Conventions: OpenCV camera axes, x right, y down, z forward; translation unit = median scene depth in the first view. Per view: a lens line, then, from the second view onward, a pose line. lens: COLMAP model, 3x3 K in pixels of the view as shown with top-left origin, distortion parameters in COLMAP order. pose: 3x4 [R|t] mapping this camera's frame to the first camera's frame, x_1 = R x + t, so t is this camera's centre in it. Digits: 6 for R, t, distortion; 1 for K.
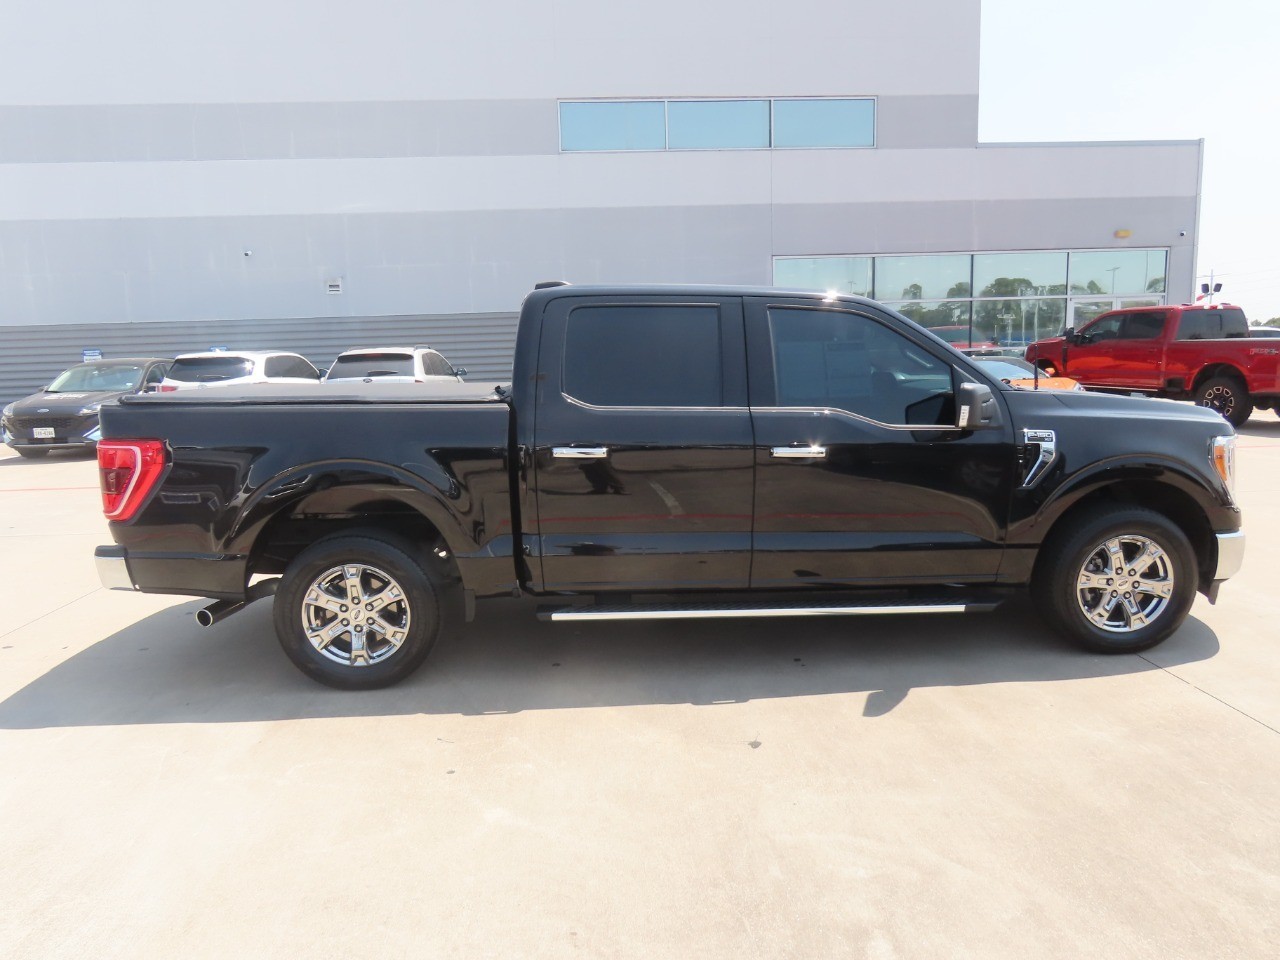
lens RADIAL K [[816.9, 0, 642.8], [0, 816.9, 473.4], [0, 0, 1]] dist [-0.003860, -0.000721]
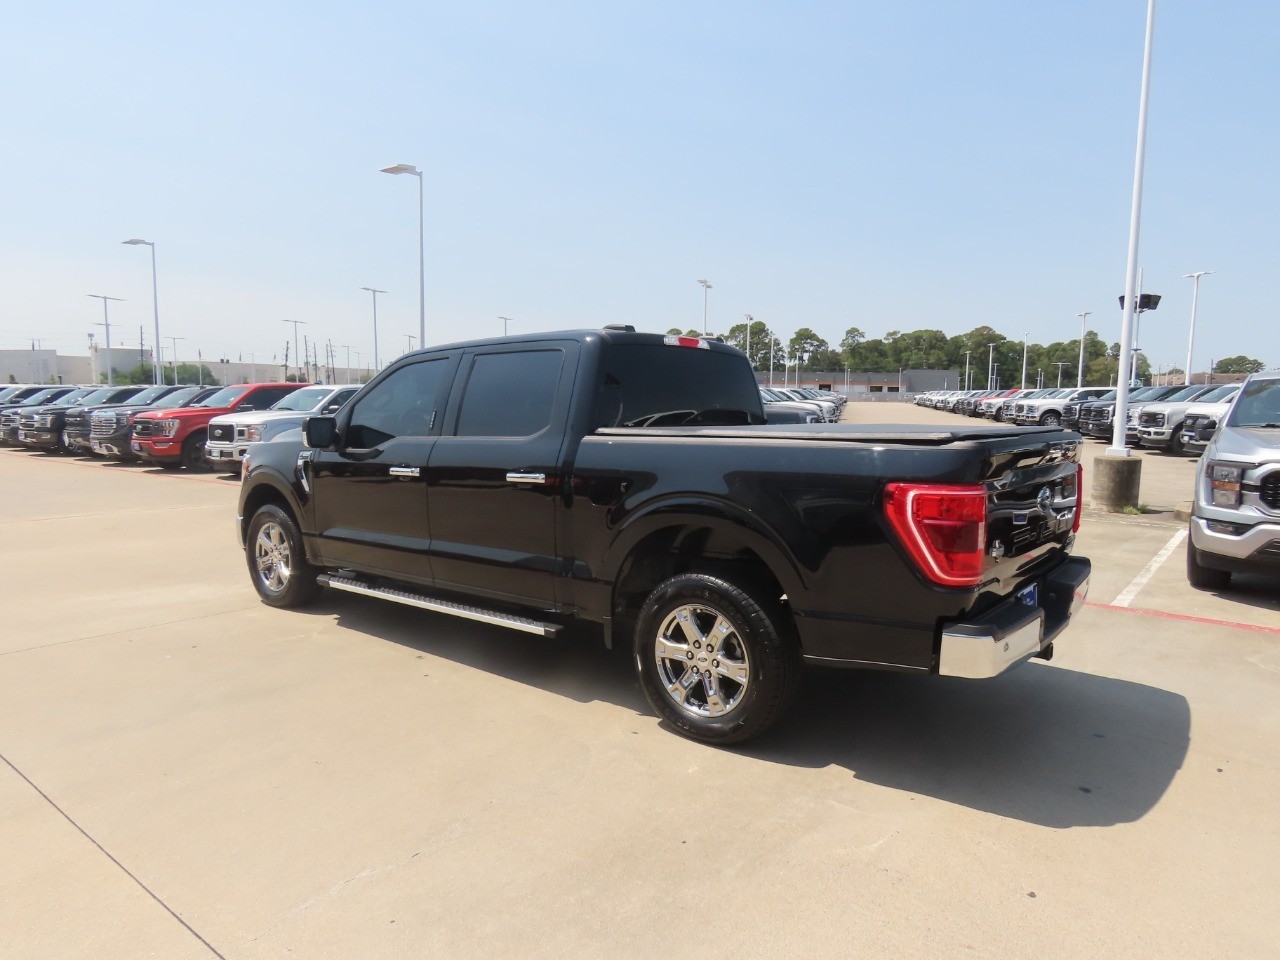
lens RADIAL K [[817.4, 0, 648.5], [0, 817.4, 475.5], [0, 0, 1]] dist [-0.006860, 0.001968]
pose [[-0.739859, -0.044133, 0.671313, -0.910169], [0.107455, 0.977284, 0.182674, -0.271309], [-0.664125, 0.207289, -0.718310, 2.050413]]
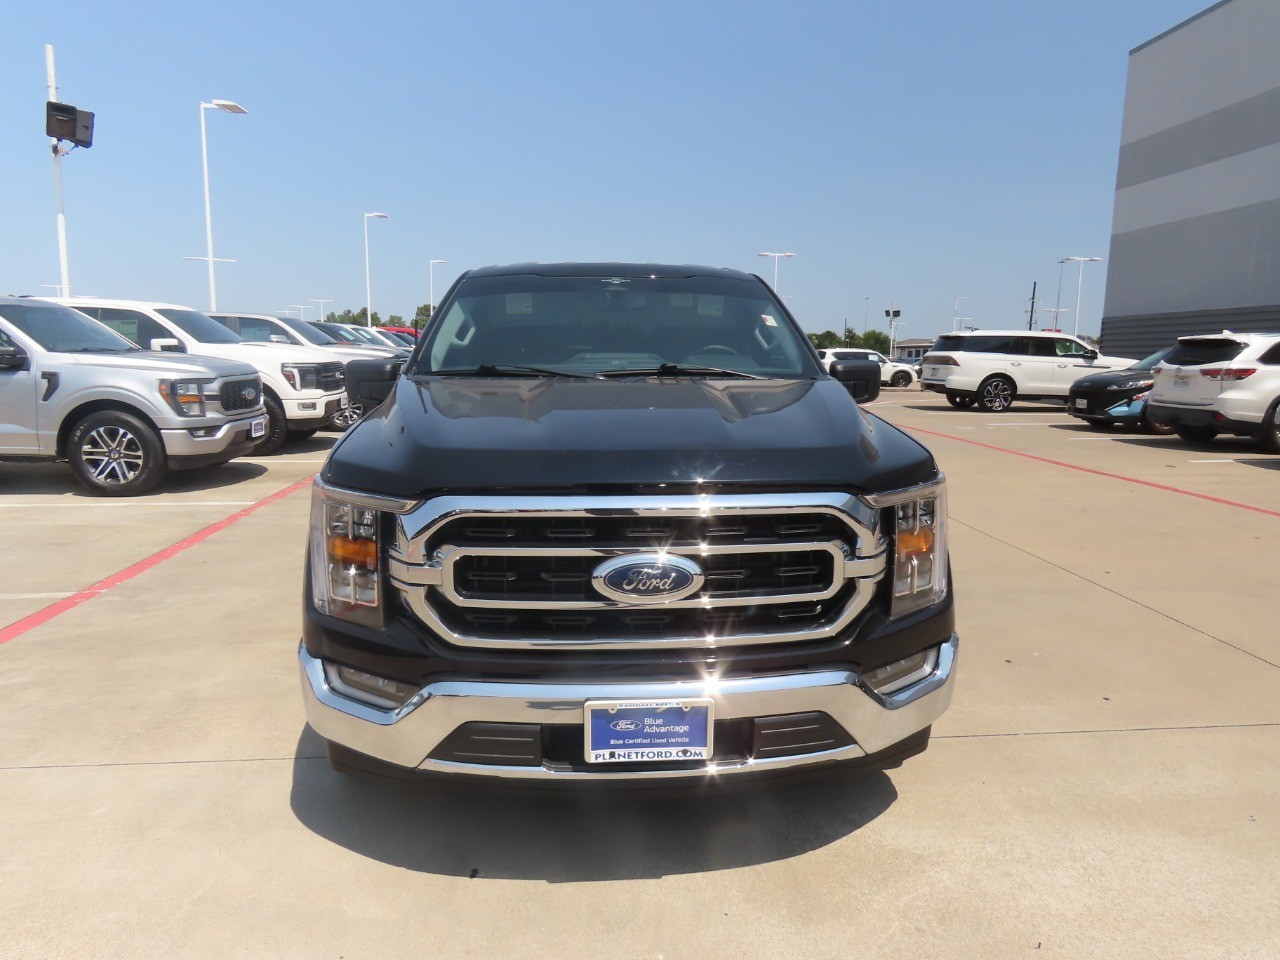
lens RADIAL K [[817.4, 0, 648.5], [0, 817.4, 475.5], [0, 0, 1]] dist [-0.006860, 0.001968]
pose [[0.009992, 0.178186, -0.983946, 1.272822], [-0.154940, 0.972387, 0.174519, -0.182726], [0.987873, 0.150709, 0.037324, 1.206302]]
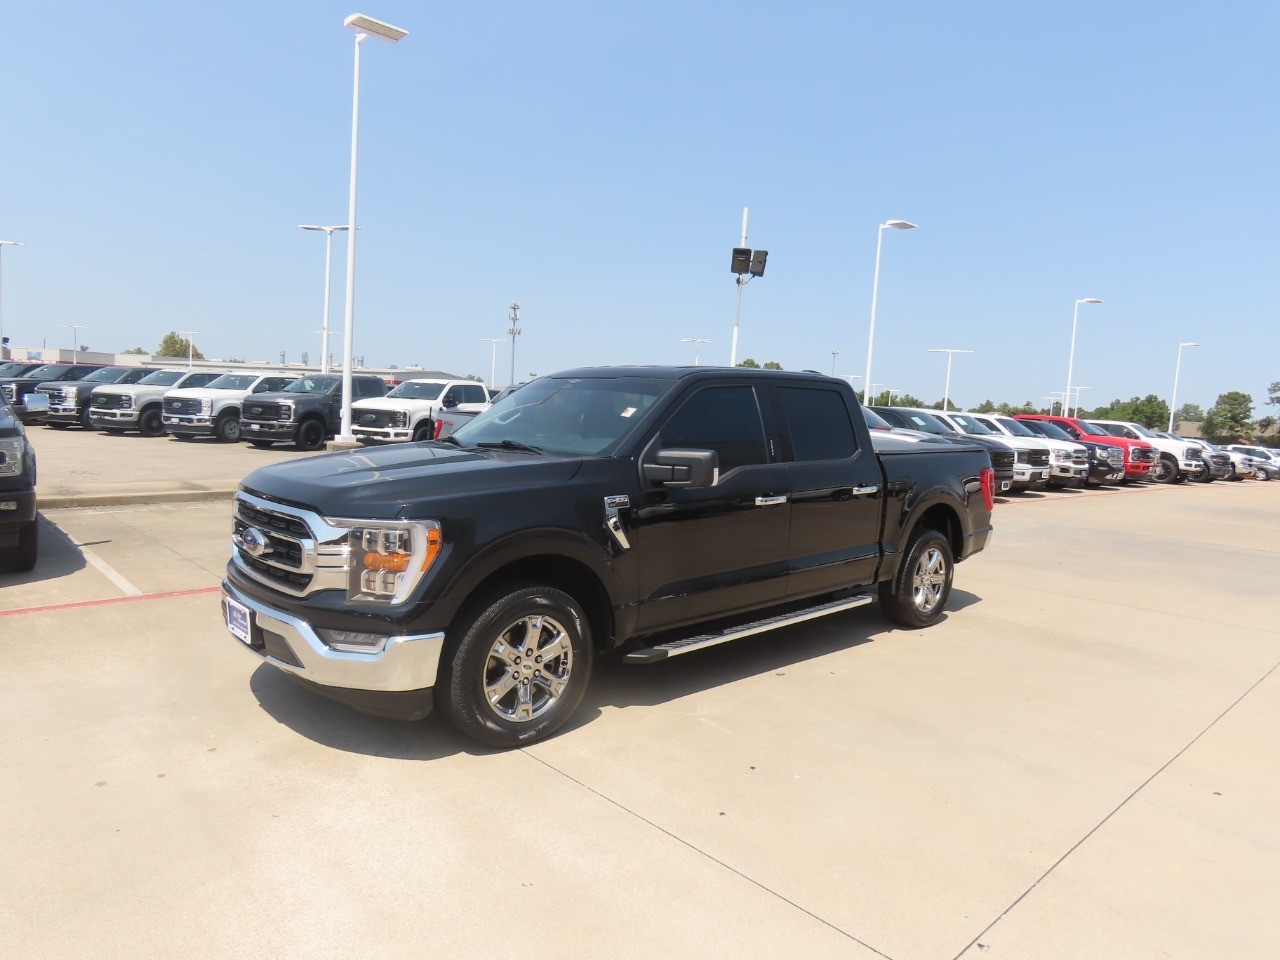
lens RADIAL K [[816.9, 0, 642.8], [0, 816.9, 473.4], [0, 0, 1]] dist [-0.003860, -0.000721]
pose [[-0.778689, 0.034439, -0.626464, 1.041415], [-0.123025, 0.970728, 0.206283, -0.374974], [0.615230, 0.237701, -0.751658, 2.227960]]
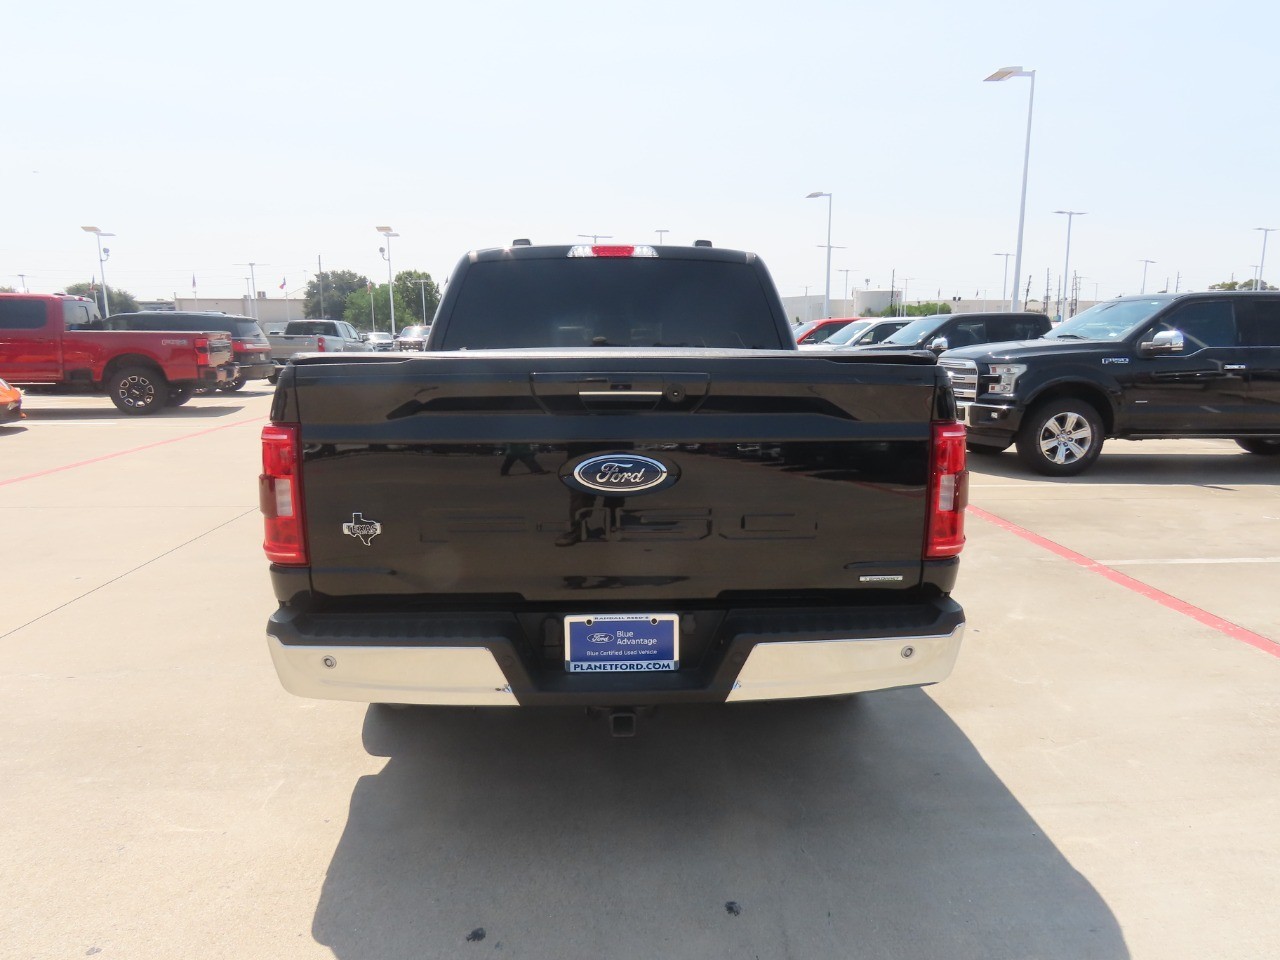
lens RADIAL K [[817.4, 0, 648.5], [0, 817.4, 475.5], [0, 0, 1]] dist [-0.006860, 0.001968]
pose [[0.016637, -0.146794, 0.989027, -1.154447], [0.148347, 0.978579, 0.142748, -0.111286], [-0.988795, 0.144344, 0.038057, 1.098396]]
